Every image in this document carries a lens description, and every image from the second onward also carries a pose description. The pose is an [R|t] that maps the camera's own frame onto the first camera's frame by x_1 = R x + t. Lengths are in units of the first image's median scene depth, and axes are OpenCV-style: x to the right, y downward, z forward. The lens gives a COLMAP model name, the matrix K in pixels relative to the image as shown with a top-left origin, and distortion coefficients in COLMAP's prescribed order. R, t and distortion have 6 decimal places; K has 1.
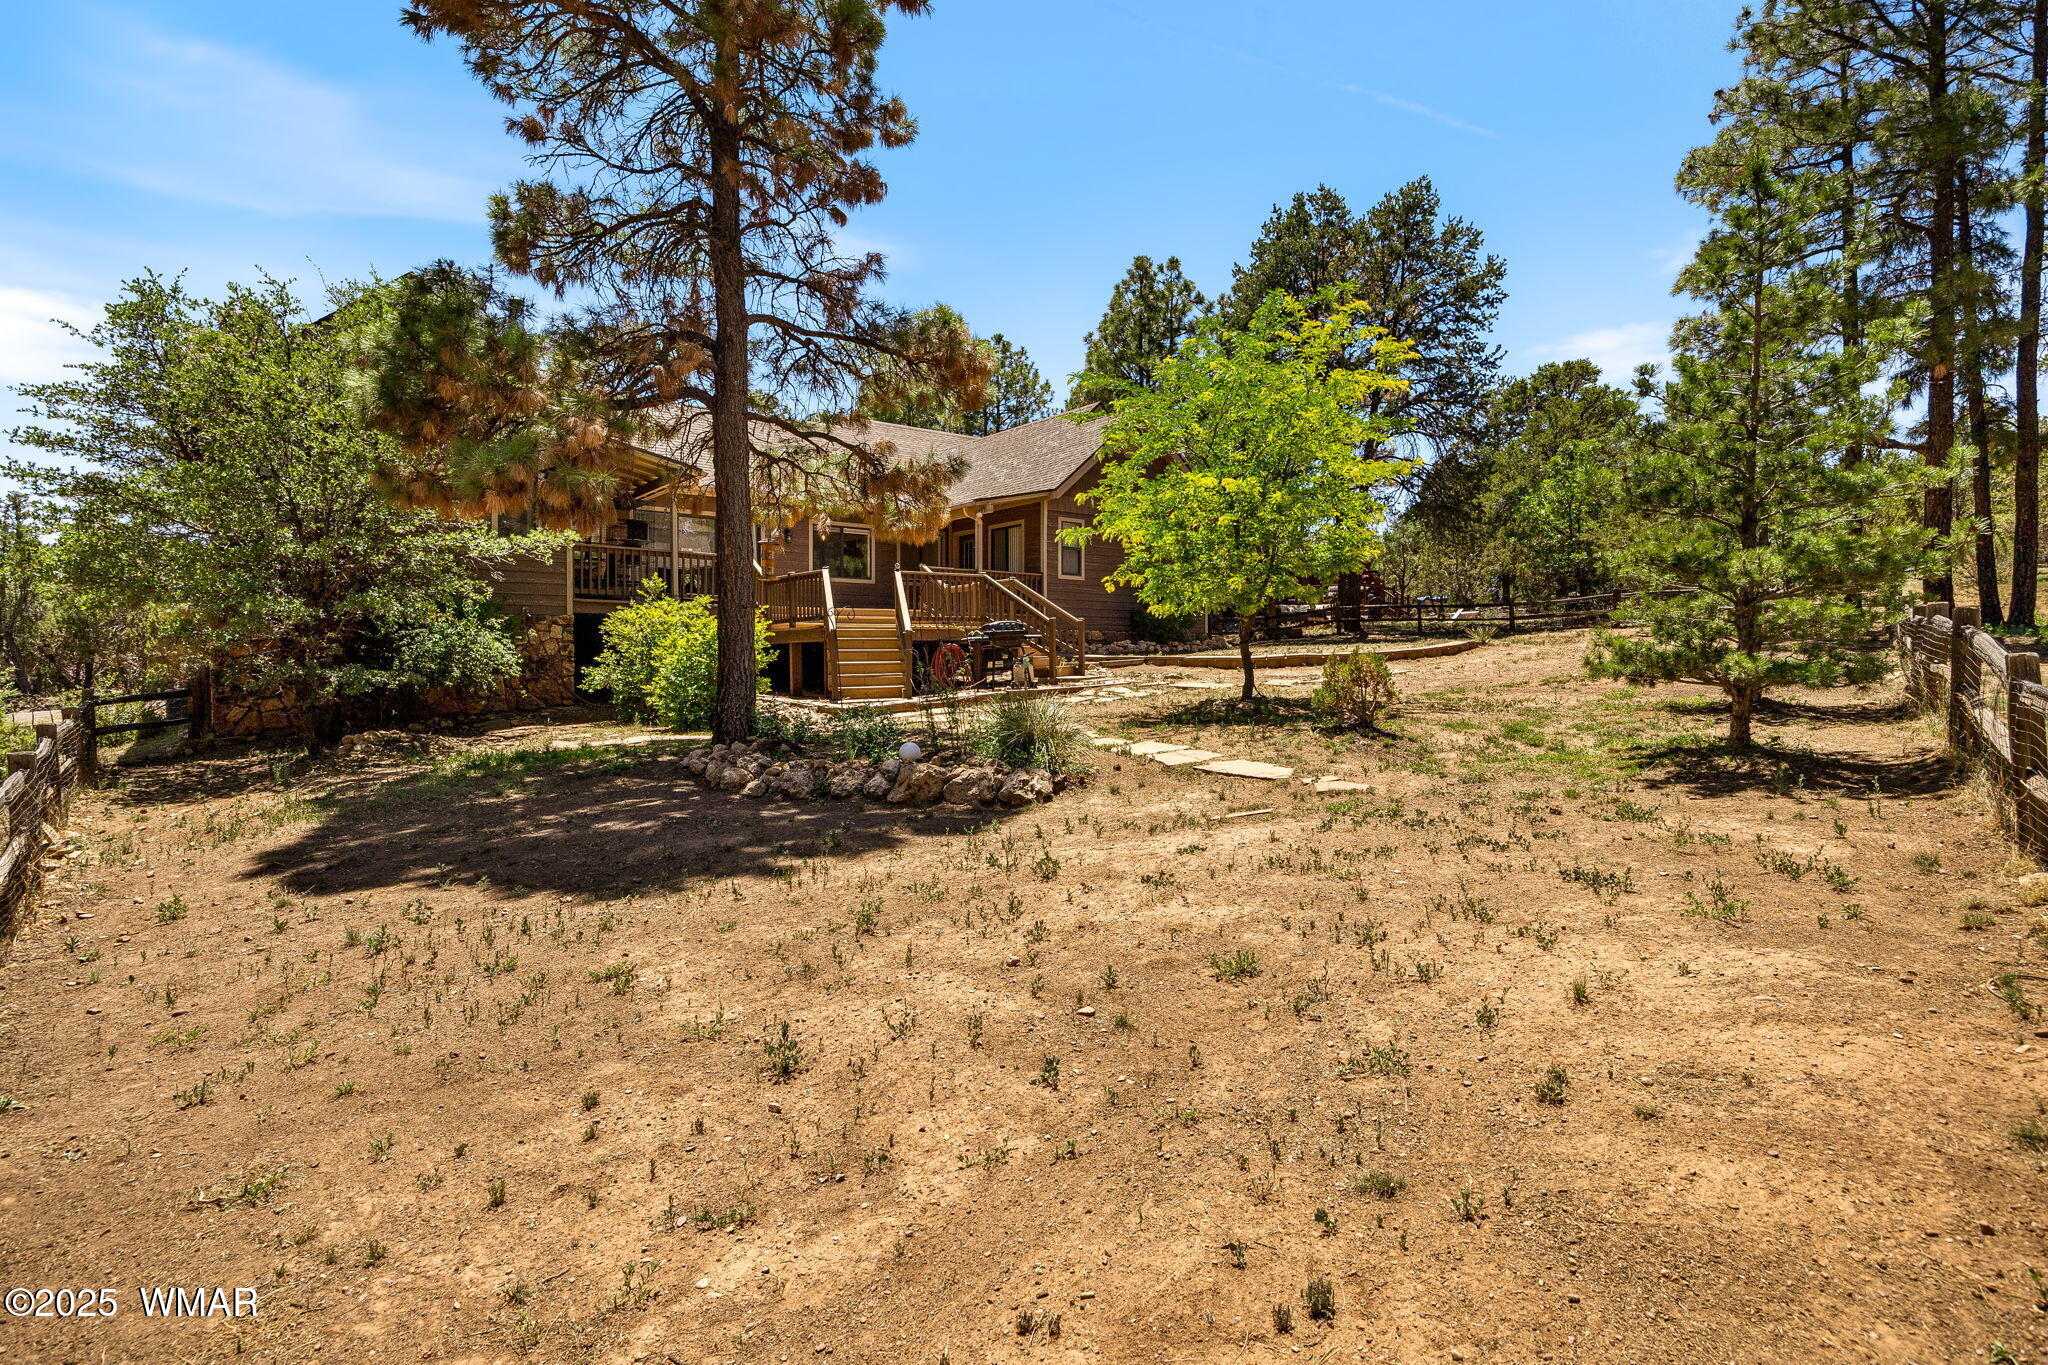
lens RADIAL K [[1055.2, 0, 1024.0], [0, 1055.2, 682.5], [0, 0, 1]] dist [-0.002319, -0.000311]
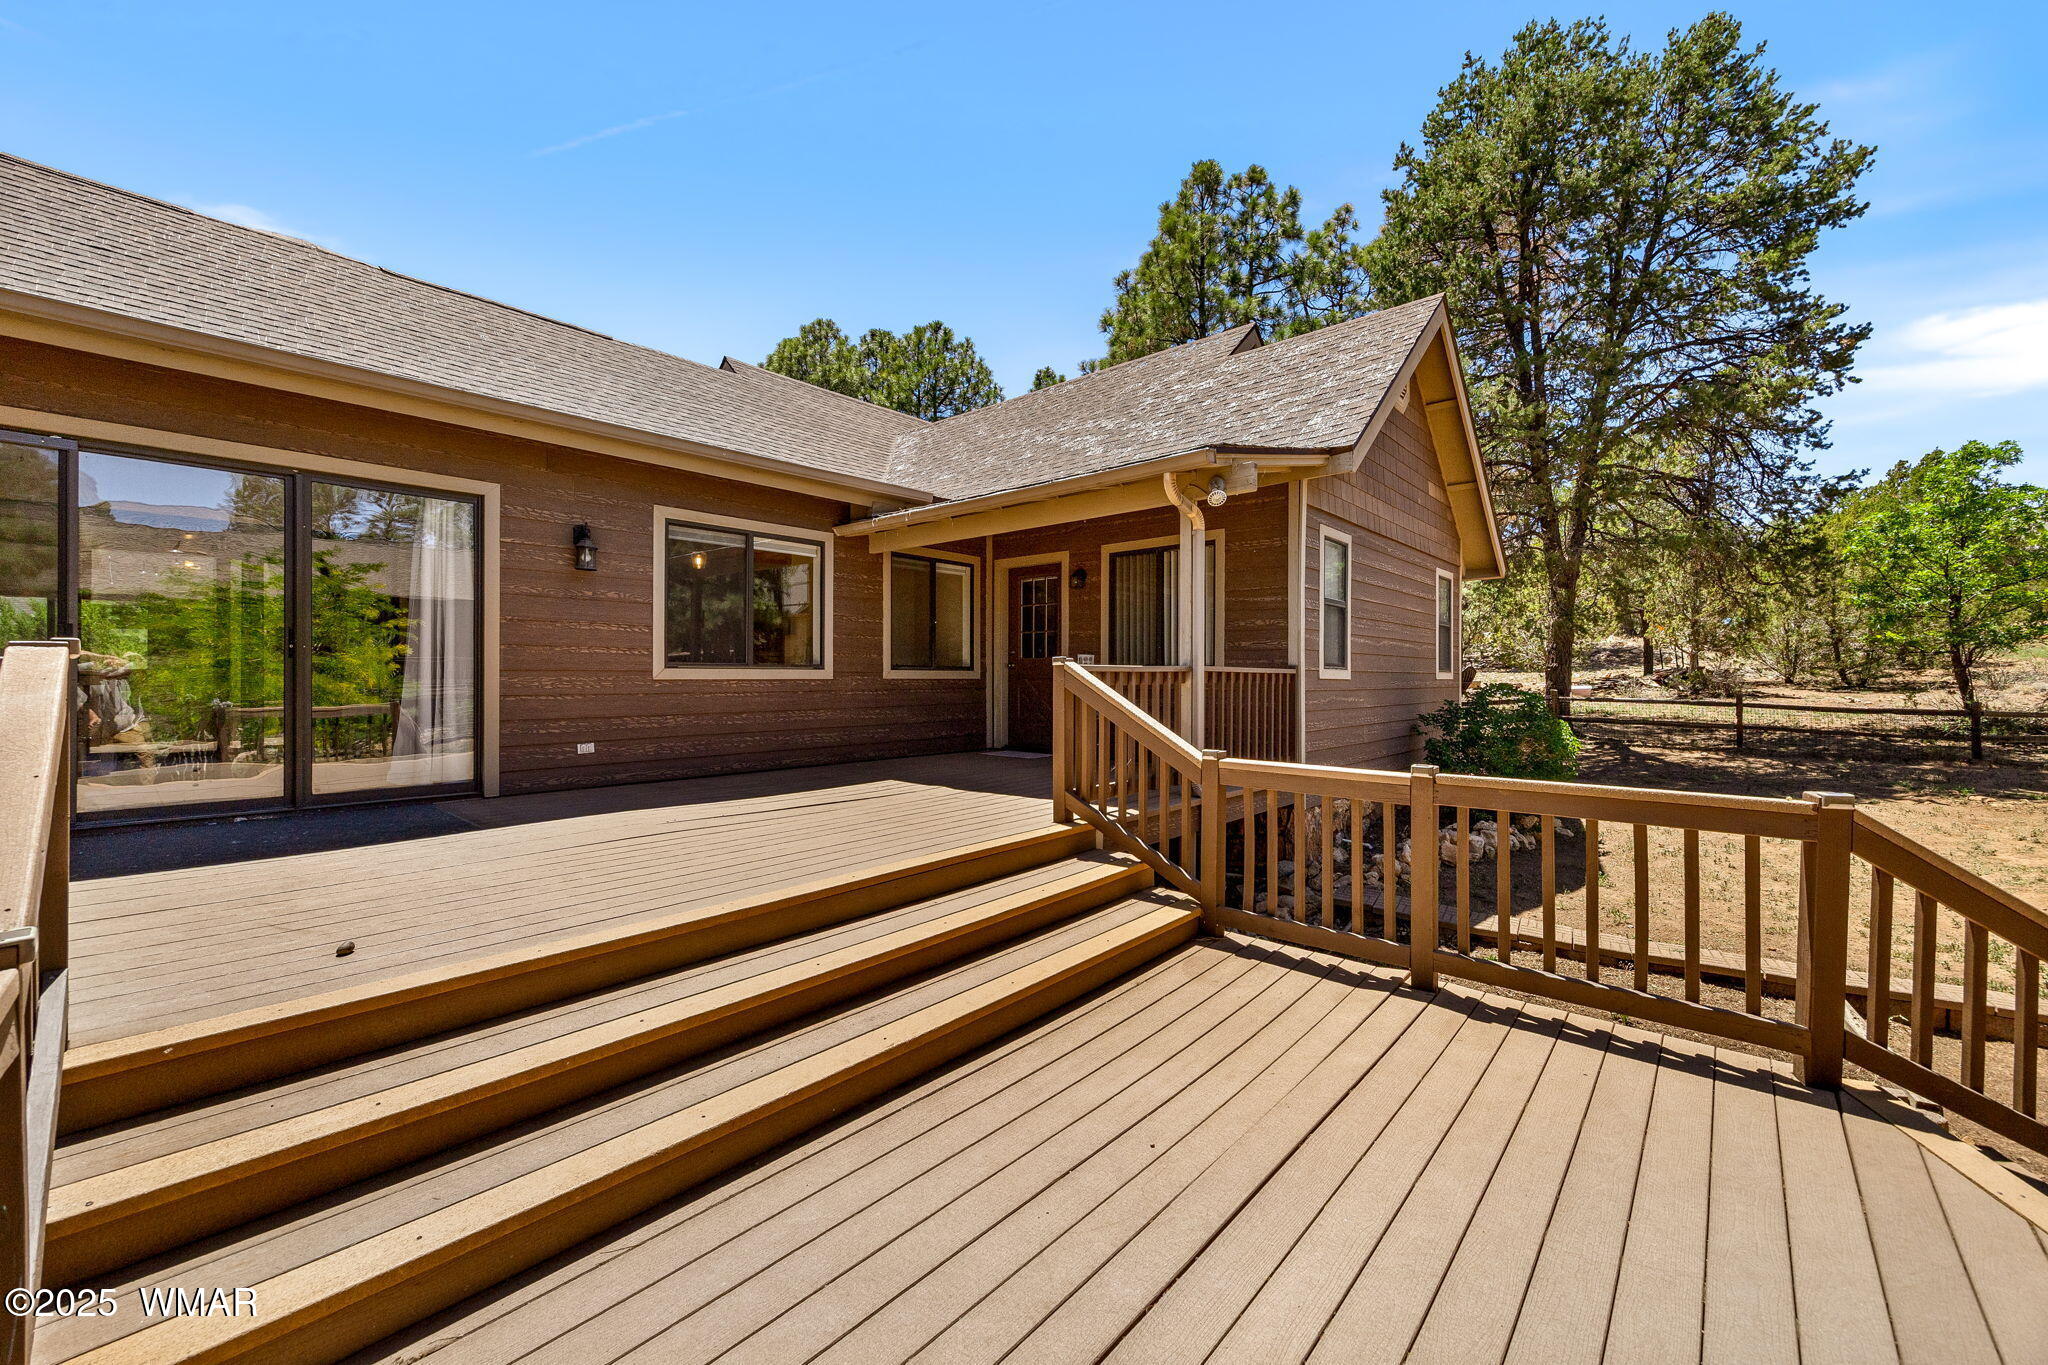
lens RADIAL K [[799.3, 0, 1024.0], [0, 799.3, 682.5], [0, 0, 1]] dist [0.000634, 0.000026]
pose [[0.981405, 0.000546, 0.191946, -0.217528], [0.001351, 0.999952, -0.009754, -0.151170], [-0.191942, 0.009832, 0.981357, 1.161726]]
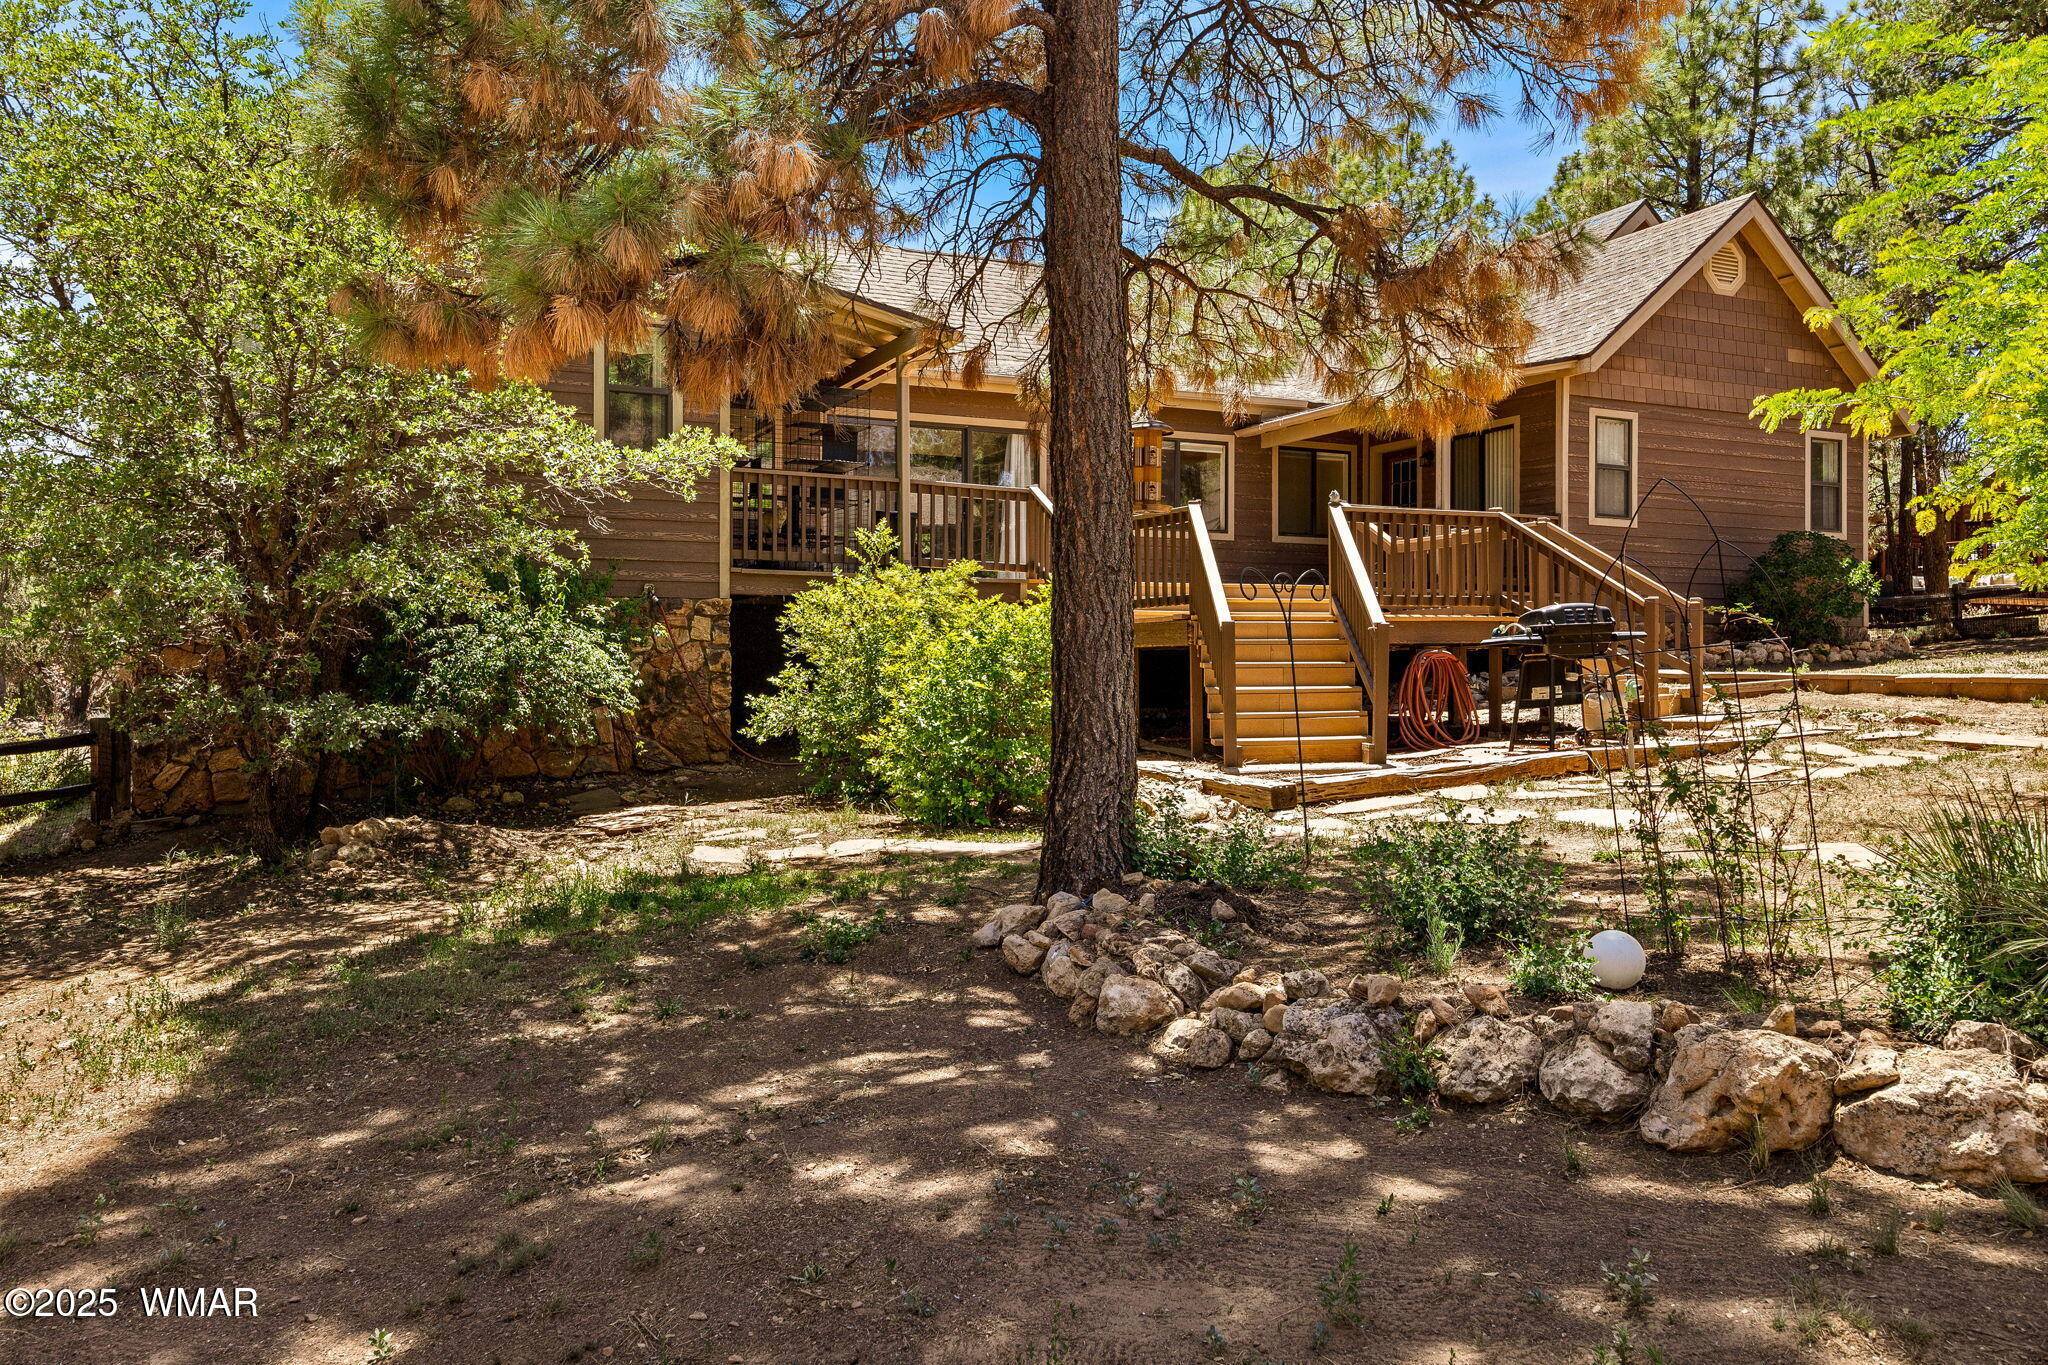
lens RADIAL K [[1576.6, 0, 1024.0], [0, 1576.6, 682.5], [0, 0, 1]] dist [0.001072, -0.000472]
pose [[0.977438, 0.003947, -0.211185, -0.124953], [-0.006633, 0.999906, -0.012010, -0.013510], [0.211118, 0.013140, 0.977372, 0.276116]]
